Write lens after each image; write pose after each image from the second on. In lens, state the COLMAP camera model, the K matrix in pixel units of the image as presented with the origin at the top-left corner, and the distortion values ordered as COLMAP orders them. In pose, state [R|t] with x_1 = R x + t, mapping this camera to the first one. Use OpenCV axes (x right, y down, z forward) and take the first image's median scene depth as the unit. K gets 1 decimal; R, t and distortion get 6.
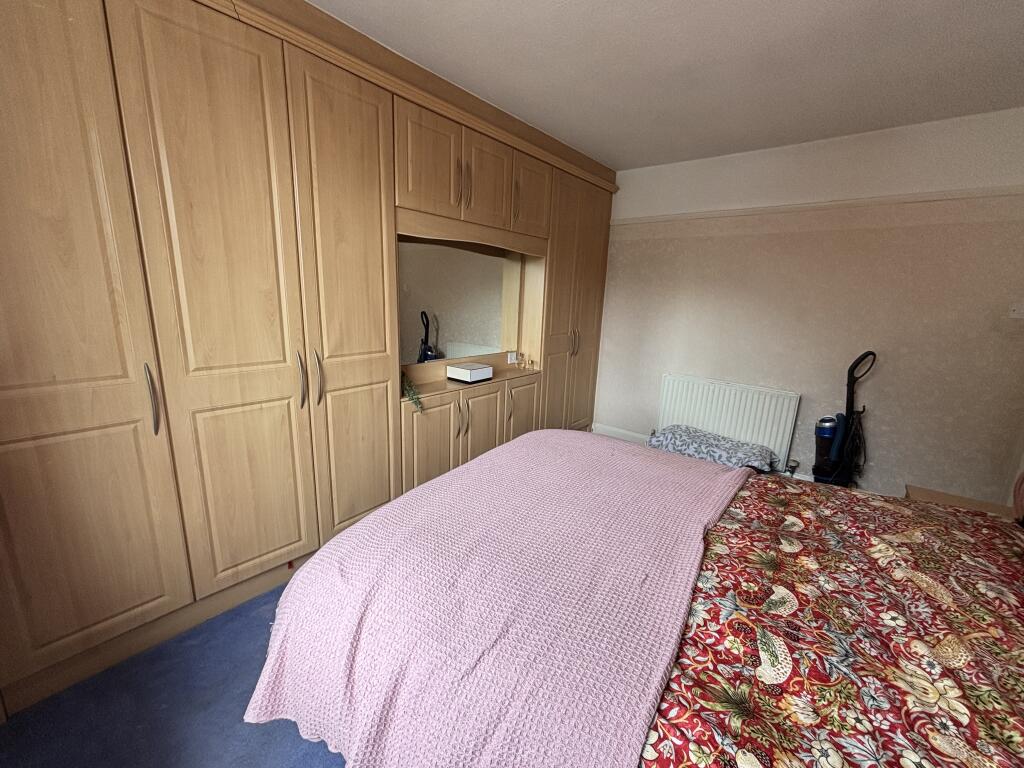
lens RADIAL K [[411.3, 0, 504.5], [0, 411.3, 391.3], [0, 0, 1]] dist [-0.001981, -0.000117]
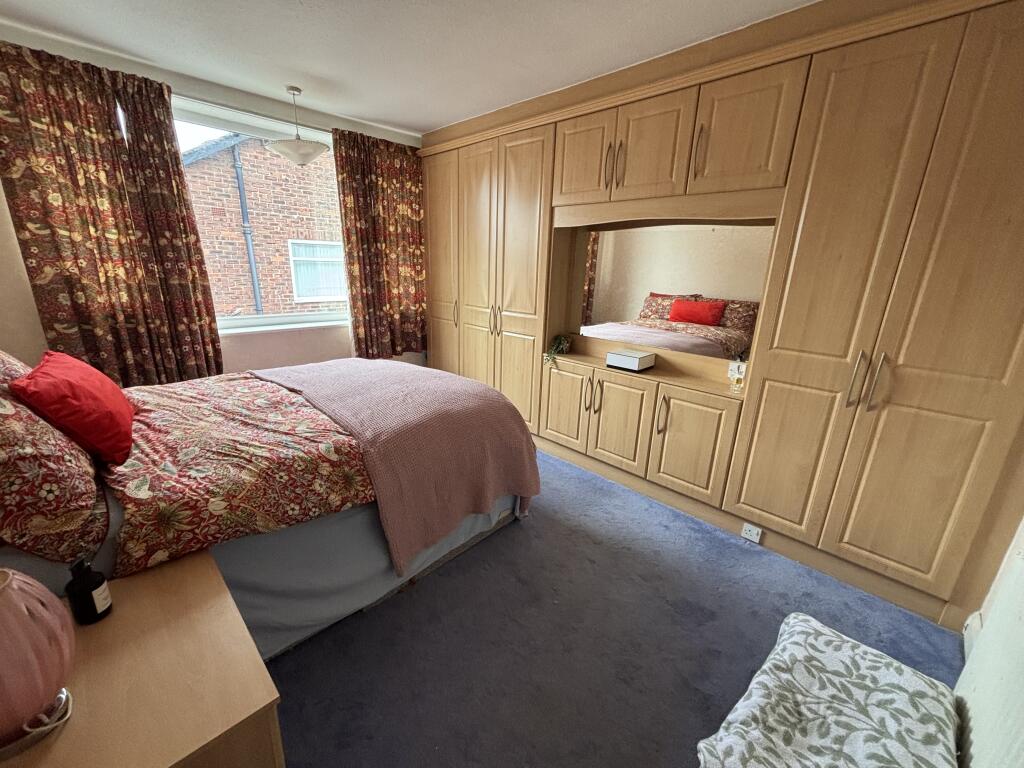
lens RADIAL K [[411.3, 0, 507.4], [0, 411.3, 381.0], [0, 0, 1]] dist [-0.001981, -0.000117]
pose [[-0.088361, 0.251025, -0.963939, 1.147733], [-0.247912, 0.931731, 0.265362, -0.238393], [0.964745, 0.262420, -0.020097, 1.013872]]
